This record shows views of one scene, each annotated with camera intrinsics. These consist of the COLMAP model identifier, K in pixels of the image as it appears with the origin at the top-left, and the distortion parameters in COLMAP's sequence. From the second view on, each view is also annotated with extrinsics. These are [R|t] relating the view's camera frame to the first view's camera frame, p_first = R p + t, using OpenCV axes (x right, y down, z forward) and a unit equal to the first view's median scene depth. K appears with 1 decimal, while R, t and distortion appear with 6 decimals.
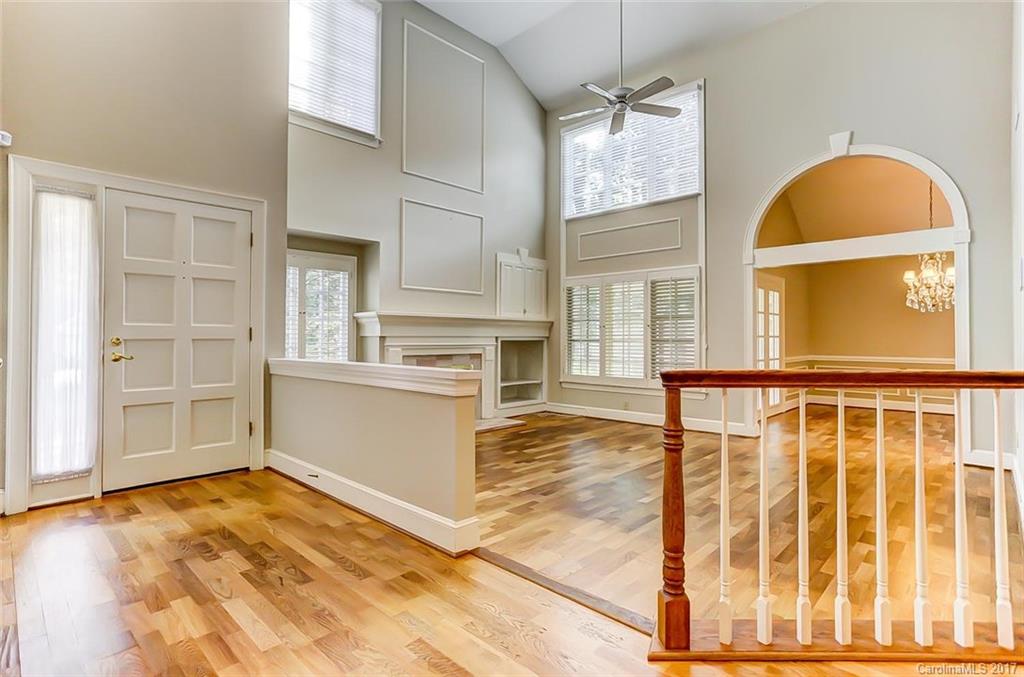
lens RADIAL K [[504.3, 0, 512.0], [0, 504.3, 338.5], [0, 0, 1]] dist [-0.037051, -0.000314]
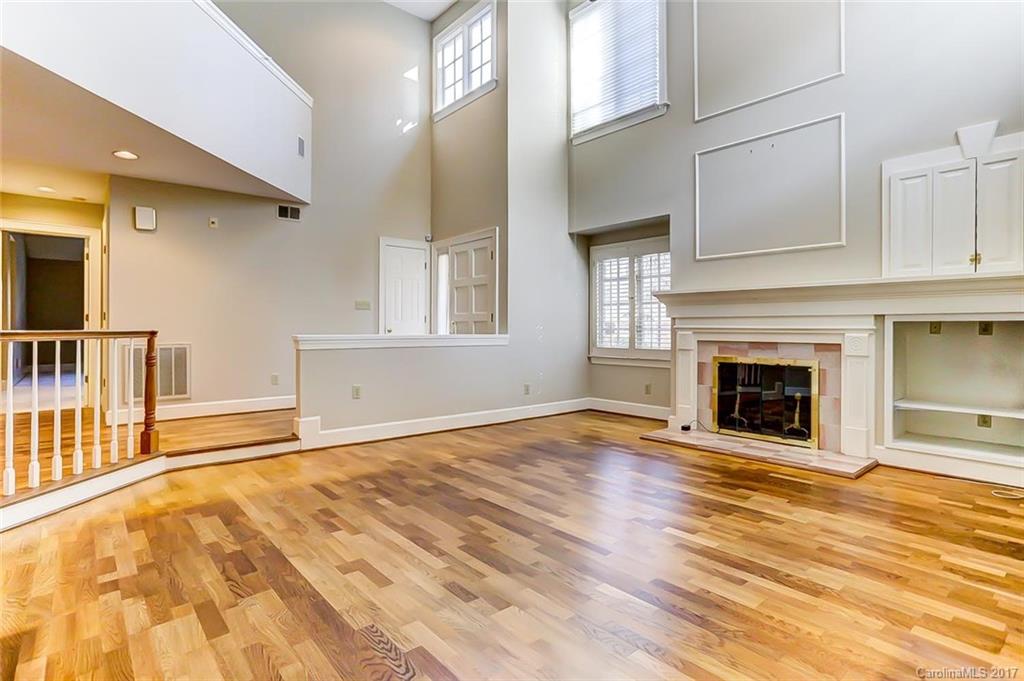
lens RADIAL K [[523.5, 0, 521.7], [0, 523.5, 334.3], [0, 0, 1]] dist [-0.031728, 0.000710]
pose [[-0.091346, 0.006125, -0.995800, 0.674072], [-0.004936, 0.999966, 0.006603, 0.019195], [0.995807, 0.005519, -0.091312, 0.786962]]
